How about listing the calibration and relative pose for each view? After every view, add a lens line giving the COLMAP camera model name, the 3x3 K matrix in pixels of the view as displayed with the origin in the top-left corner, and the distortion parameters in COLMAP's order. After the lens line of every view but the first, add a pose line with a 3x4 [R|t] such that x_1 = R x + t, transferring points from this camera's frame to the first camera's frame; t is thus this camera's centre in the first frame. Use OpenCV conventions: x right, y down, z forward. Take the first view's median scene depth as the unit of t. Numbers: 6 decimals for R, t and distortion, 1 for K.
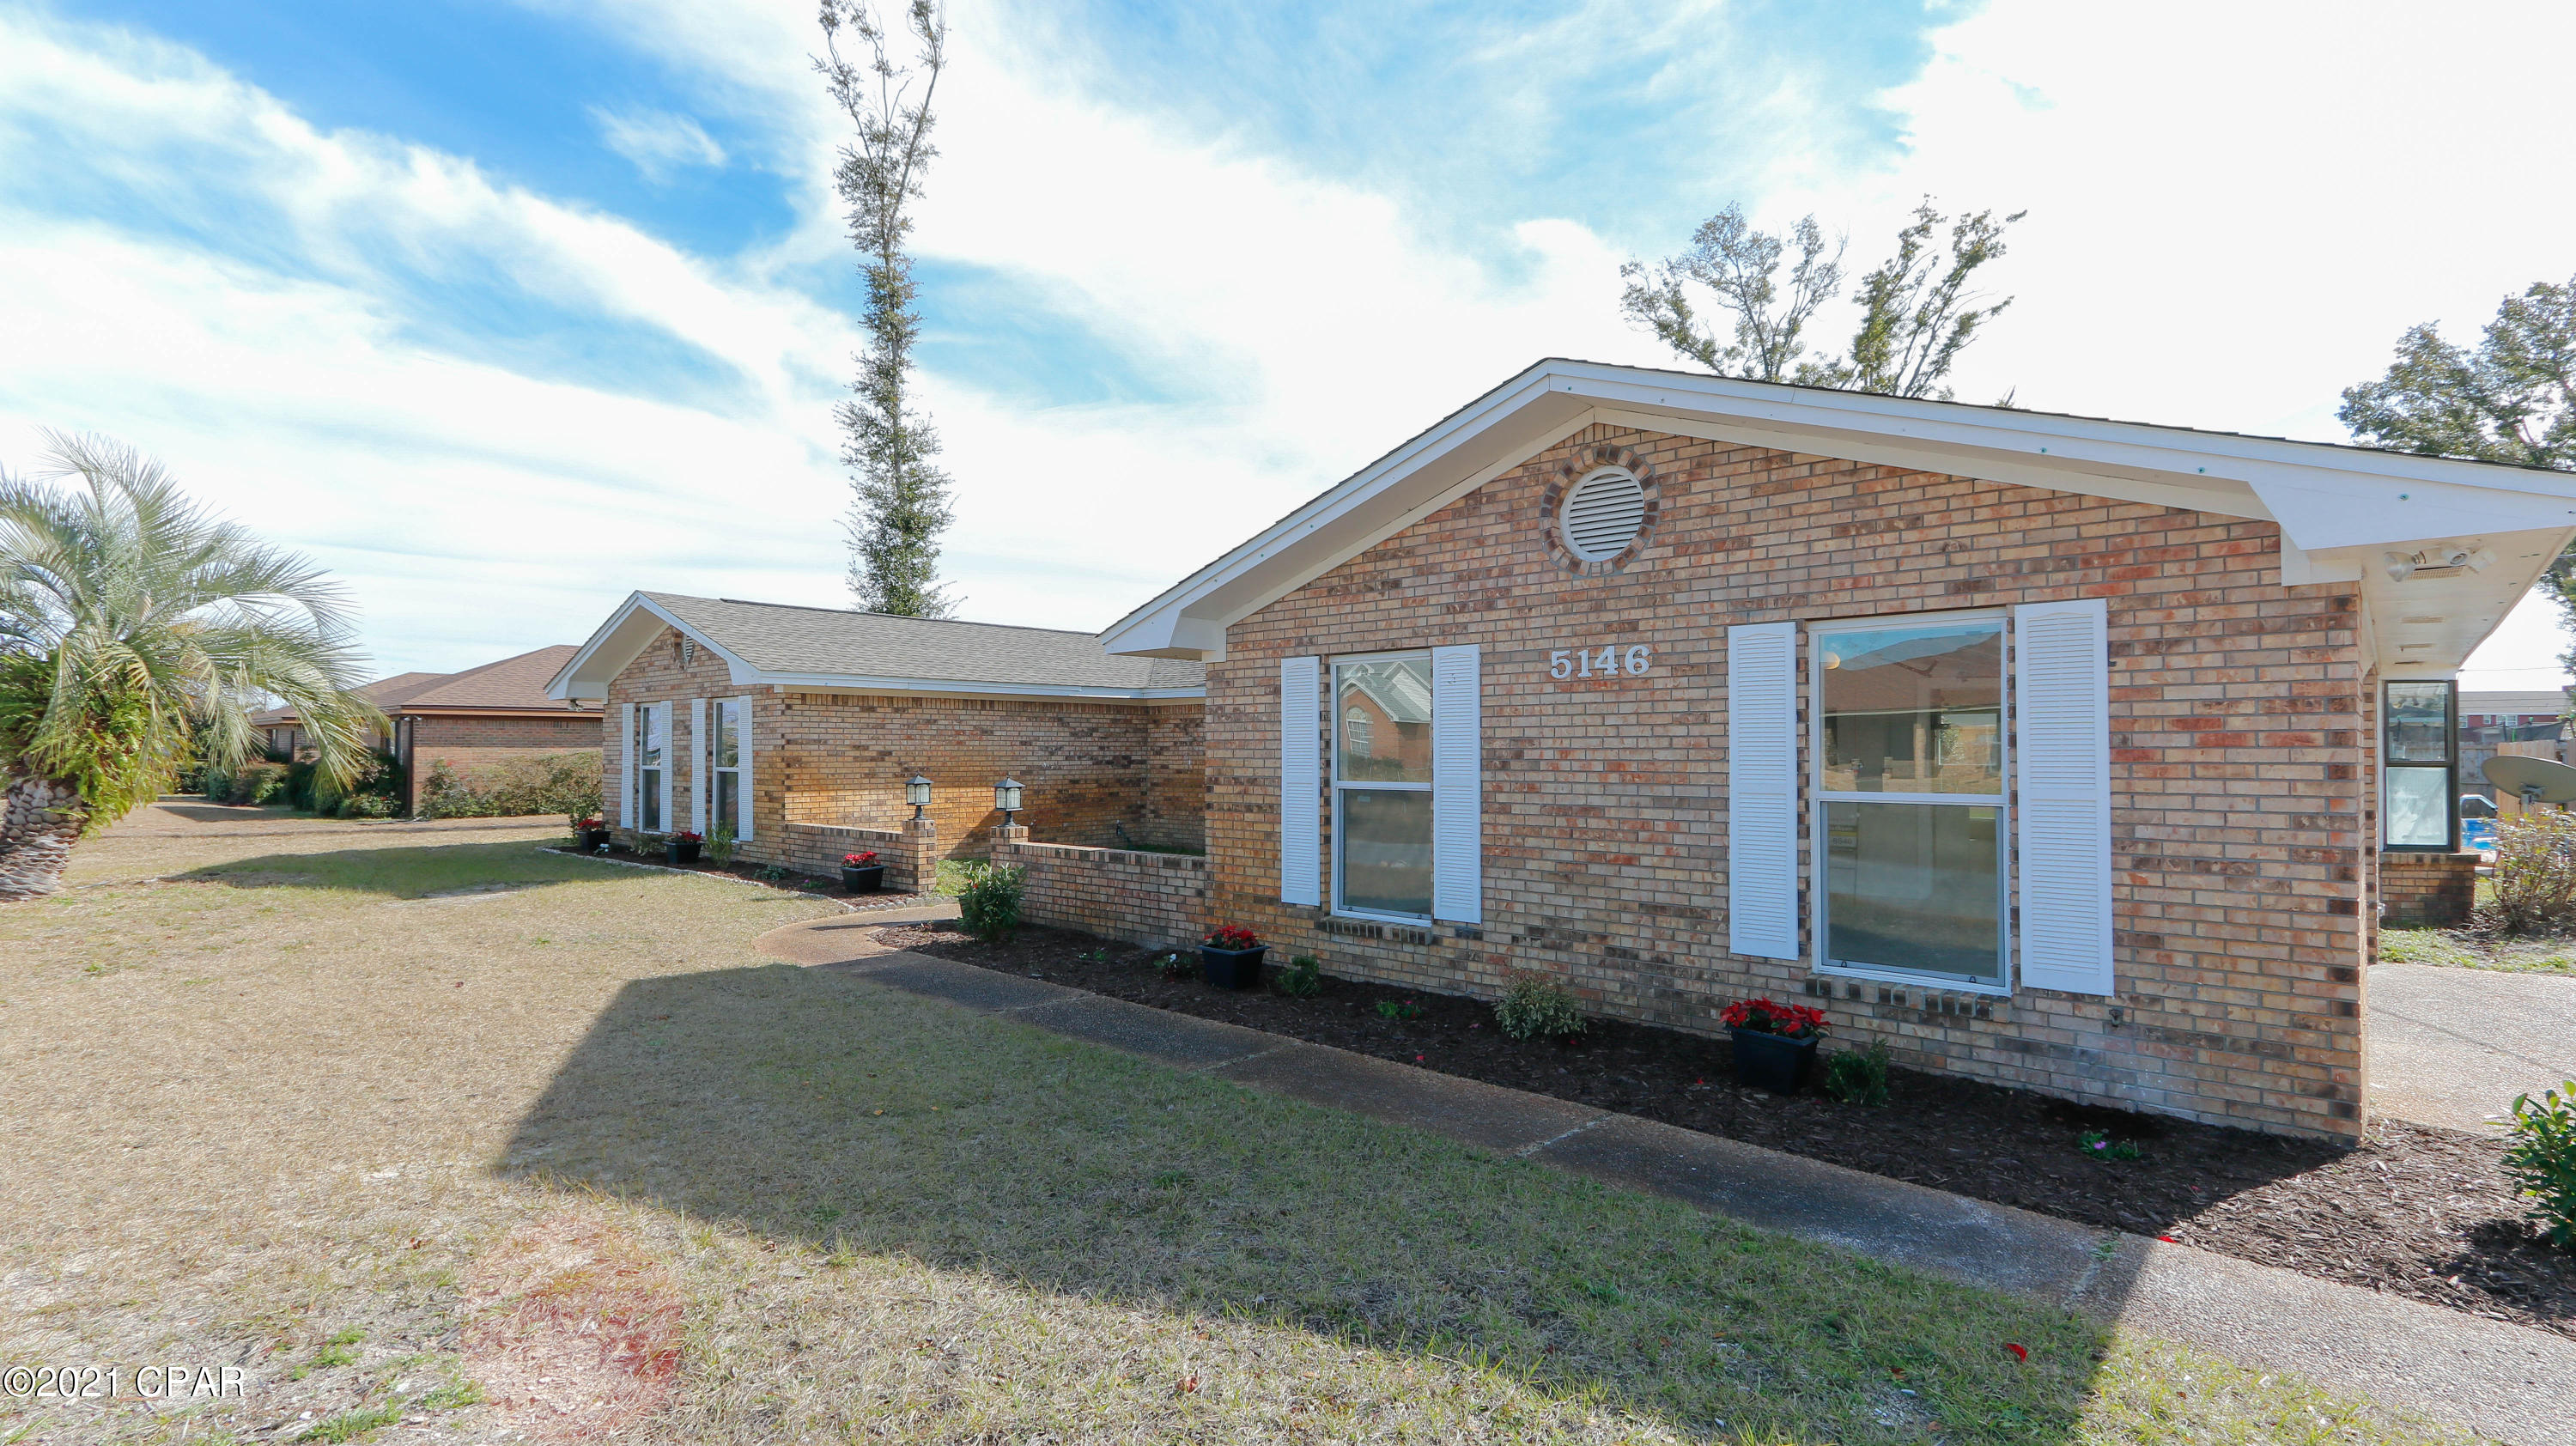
lens RADIAL K [[1231.2, 0, 1281.7], [0, 1231.2, 695.9], [0, 0, 1]] dist [0.018115, -0.000114]
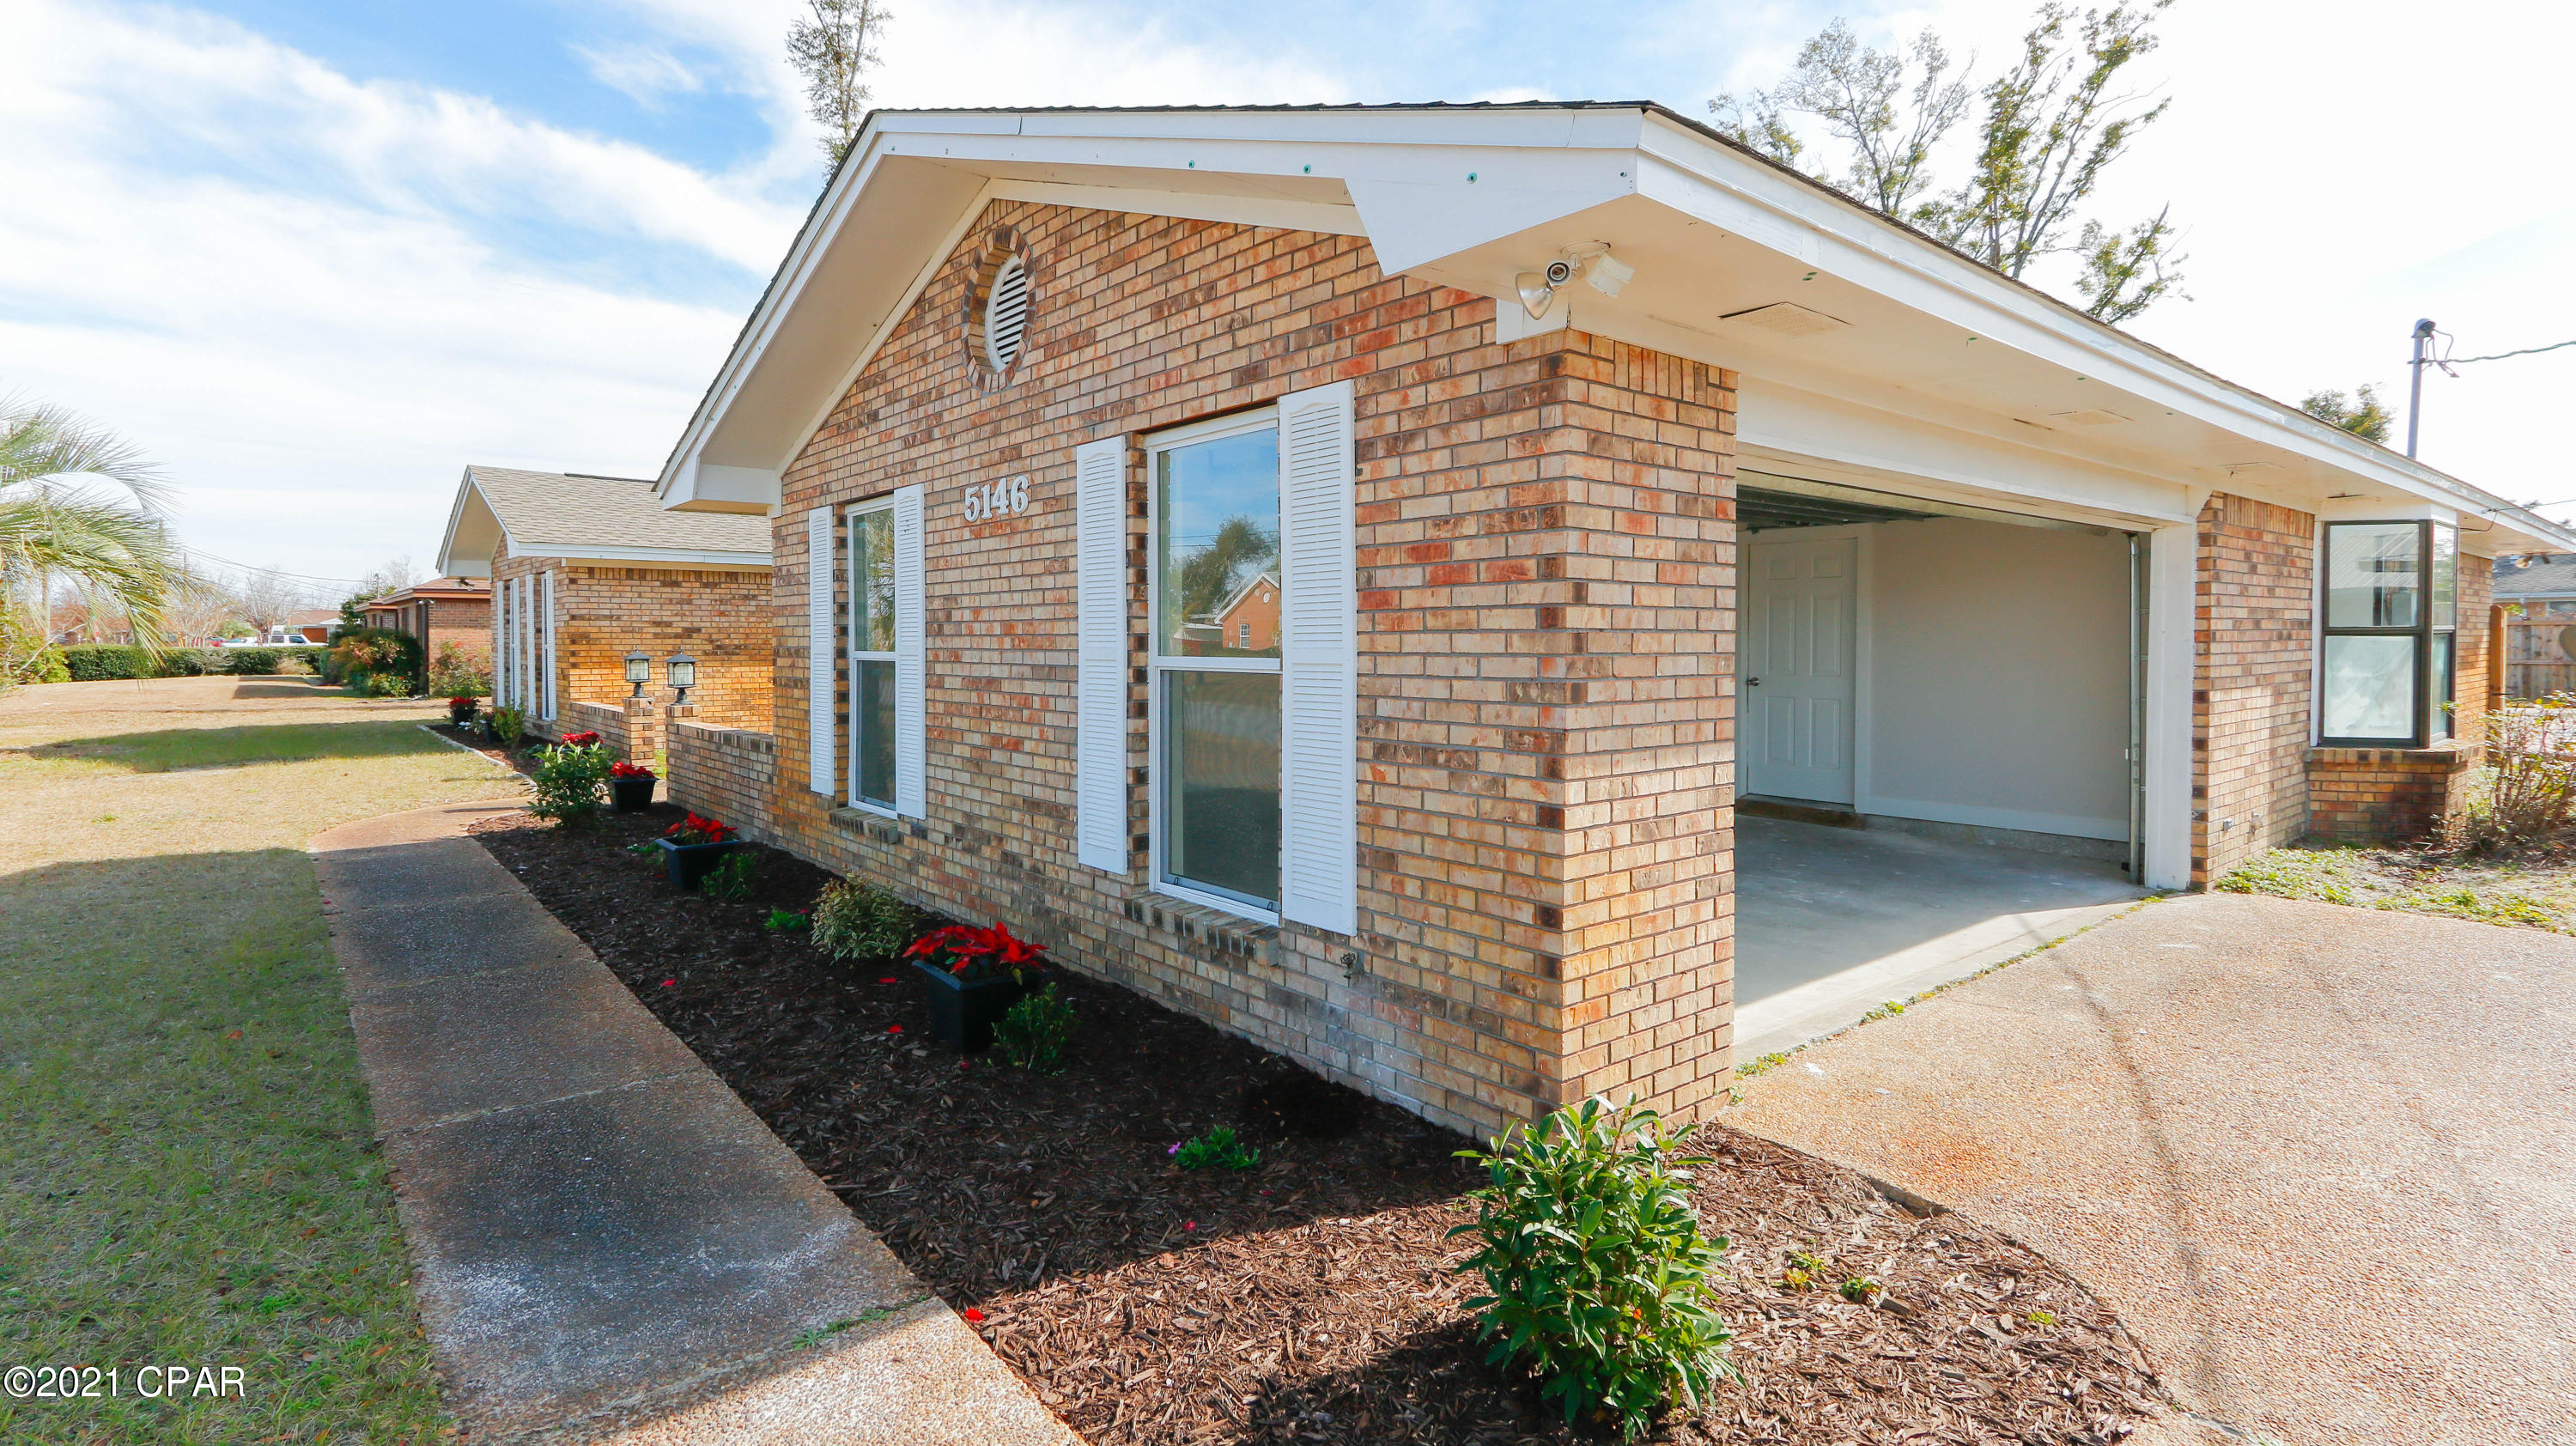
lens RADIAL K [[1252.8, 0, 1276.3], [0, 1252.8, 622.2], [0, 0, 1]] dist [0.012103, -0.000426]
pose [[0.989224, -0.003563, -0.146368, 0.583250], [0.008235, 0.999475, 0.031326, 0.029990], [0.146179, -0.032194, 0.988734, 0.226226]]
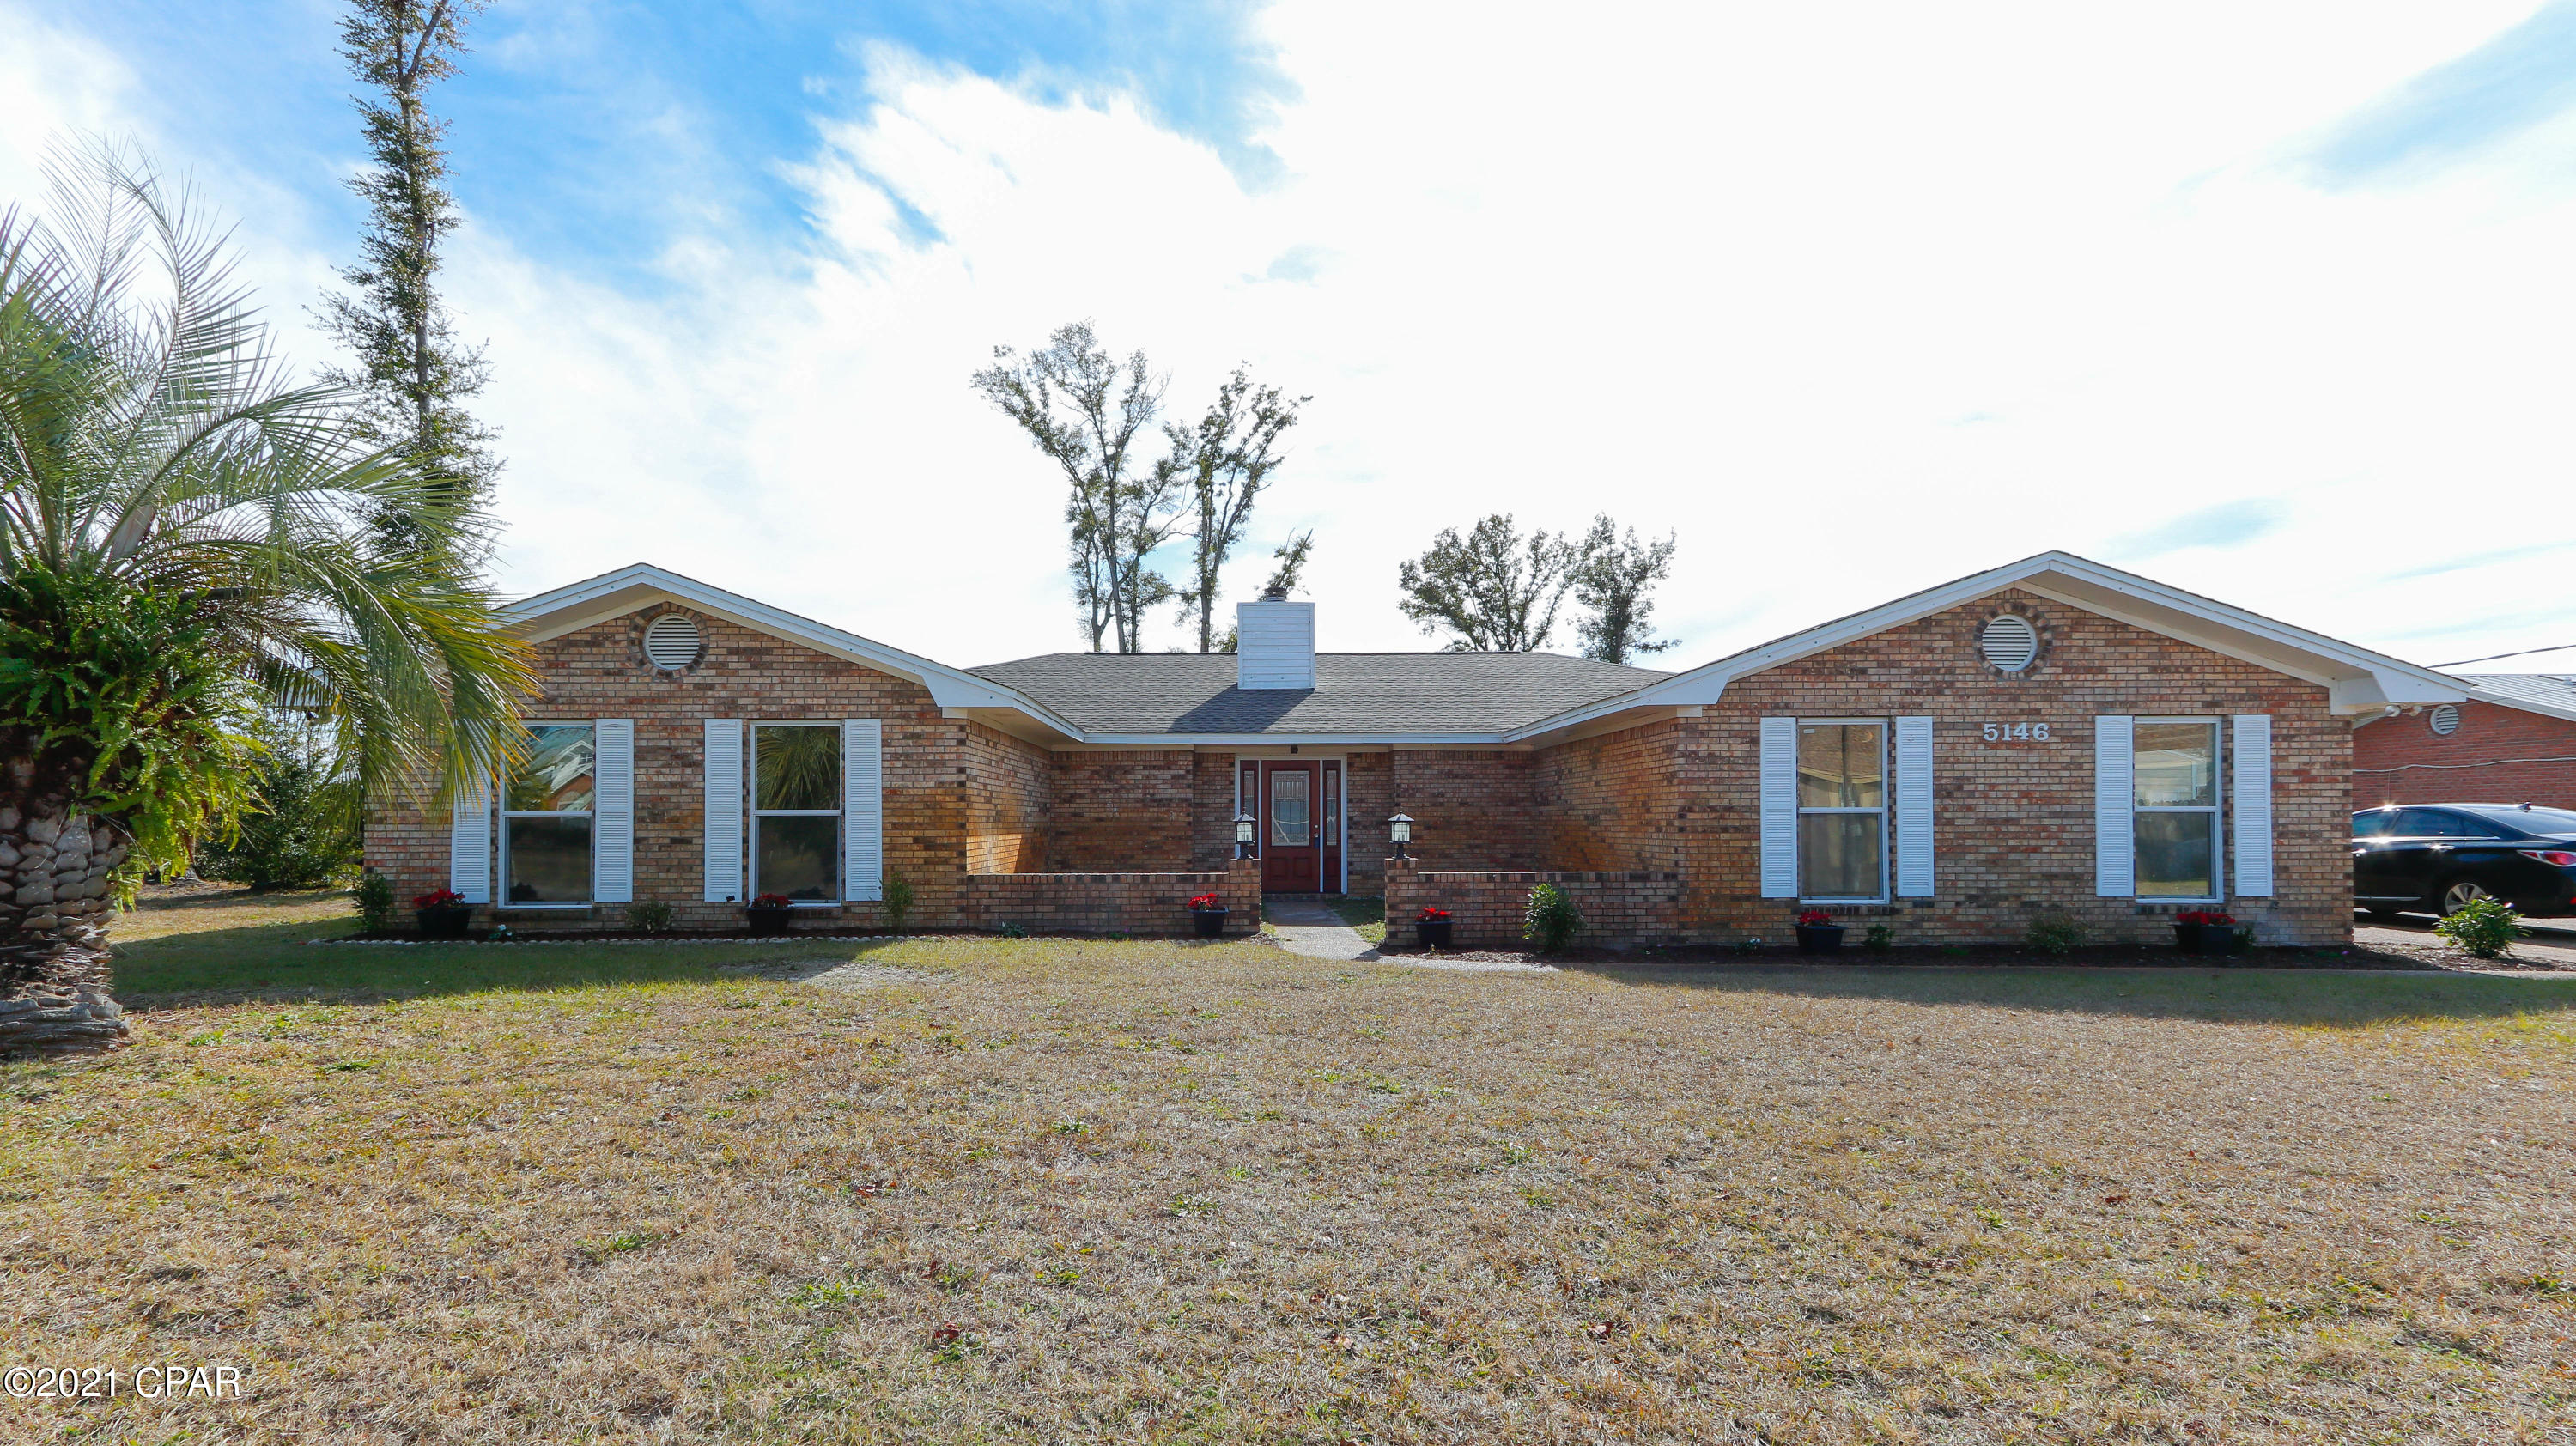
lens RADIAL K [[1233.0, 0, 1272.6], [0, 1233.0, 770.7], [0, 0, 1]] dist [0.017642, -0.000489]
pose [[0.717871, 0.025650, 0.695704, -1.706577], [-0.027601, 0.999584, -0.008373, 0.069773], [-0.695629, -0.013191, 0.718280, 0.516732]]
